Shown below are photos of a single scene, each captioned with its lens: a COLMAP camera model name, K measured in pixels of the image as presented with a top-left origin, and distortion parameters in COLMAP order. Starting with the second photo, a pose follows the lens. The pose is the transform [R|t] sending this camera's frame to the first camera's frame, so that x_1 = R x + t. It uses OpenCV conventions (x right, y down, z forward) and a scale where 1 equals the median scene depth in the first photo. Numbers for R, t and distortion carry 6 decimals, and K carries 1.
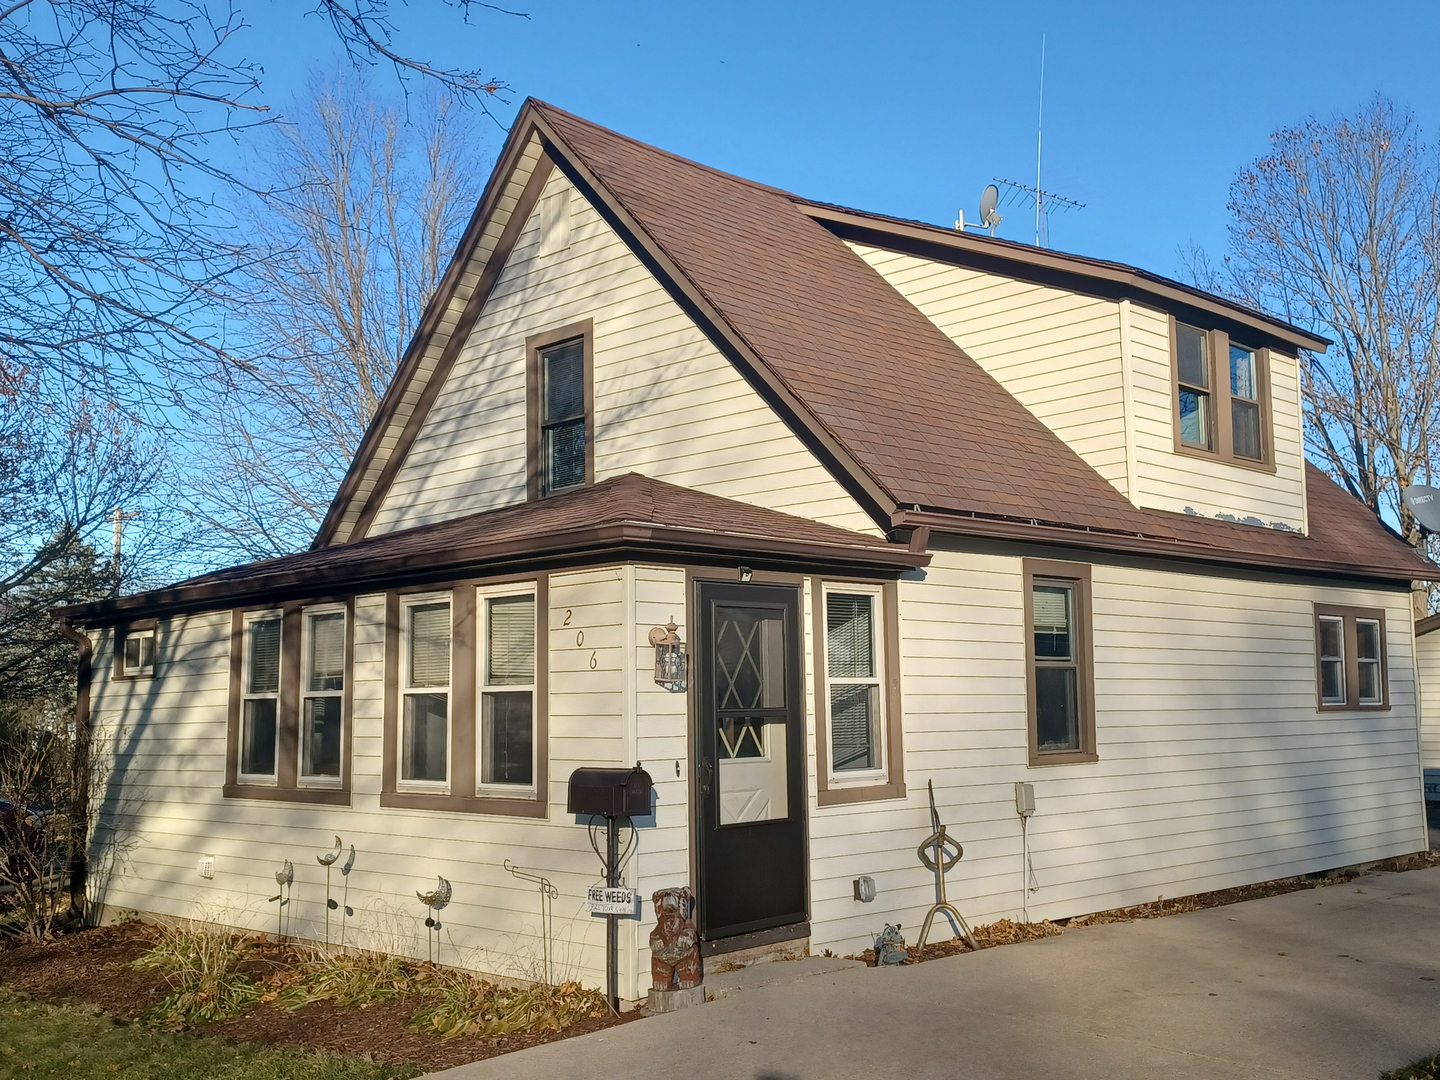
lens RADIAL K [[1463.9, 0, 720.0], [0, 1463.9, 540.0], [0, 0, 1]] dist [0.099273, -0.006251]
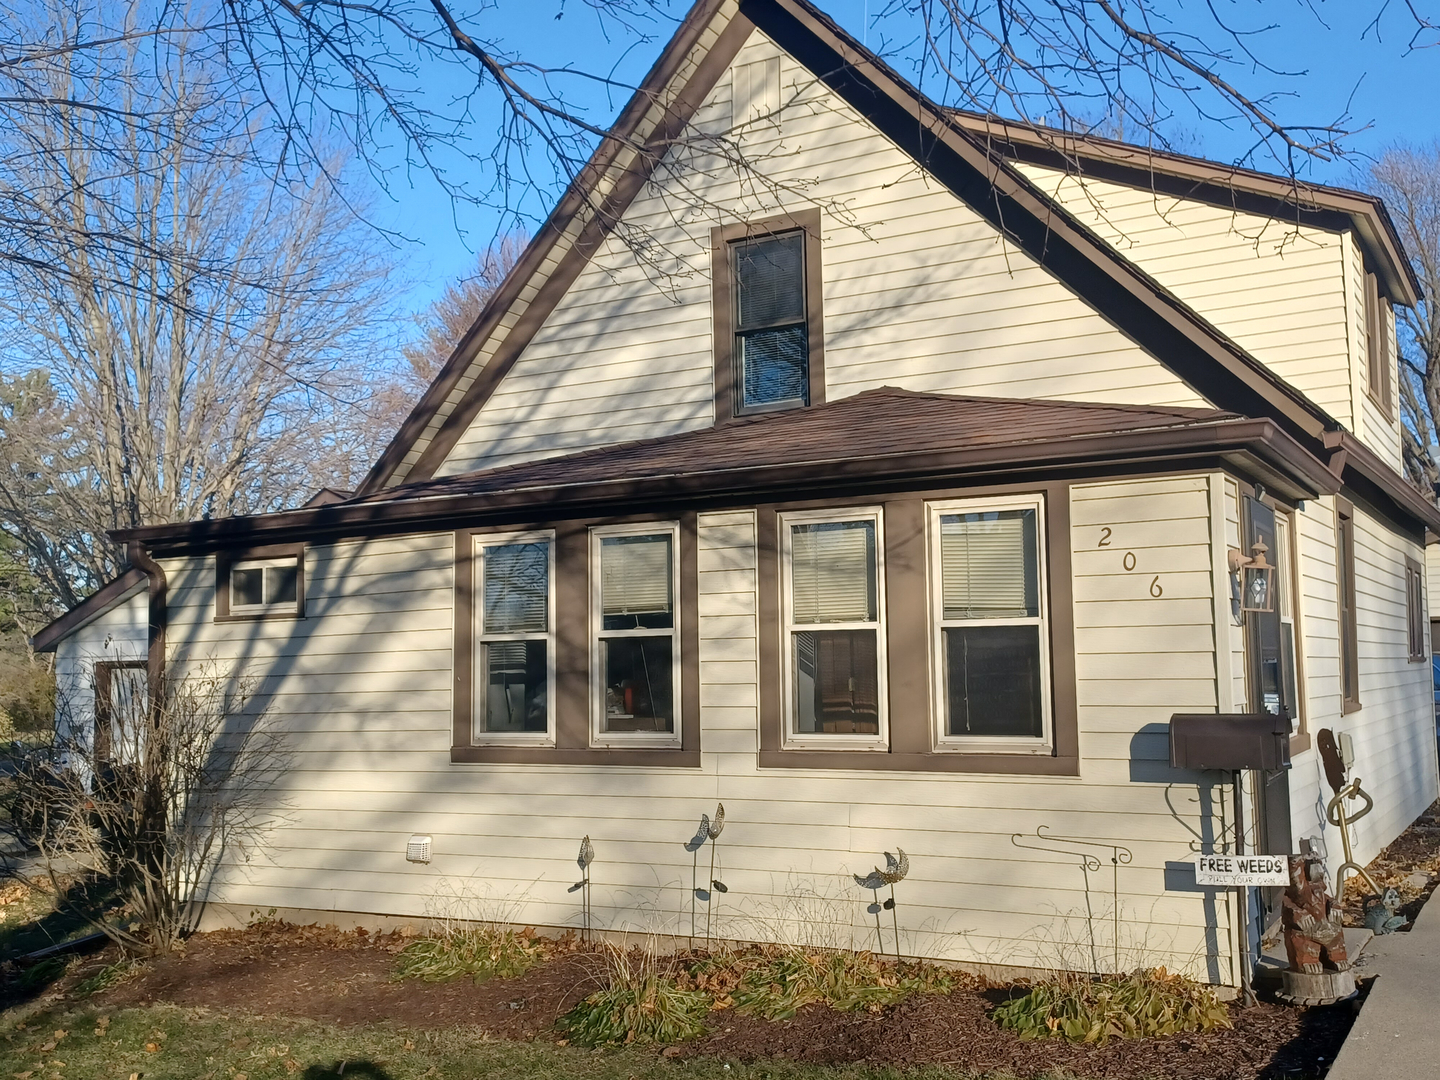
lens RADIAL K [[1460.8, 0, 721.9], [0, 1460.8, 541.7], [0, 0, 1]] dist [0.103890, -0.000696]
pose [[0.960990, 0.019614, 0.275886, -0.388025], [-0.025477, 0.999519, 0.017685, 0.033310], [-0.275407, -0.024023, 0.961028, 0.180998]]
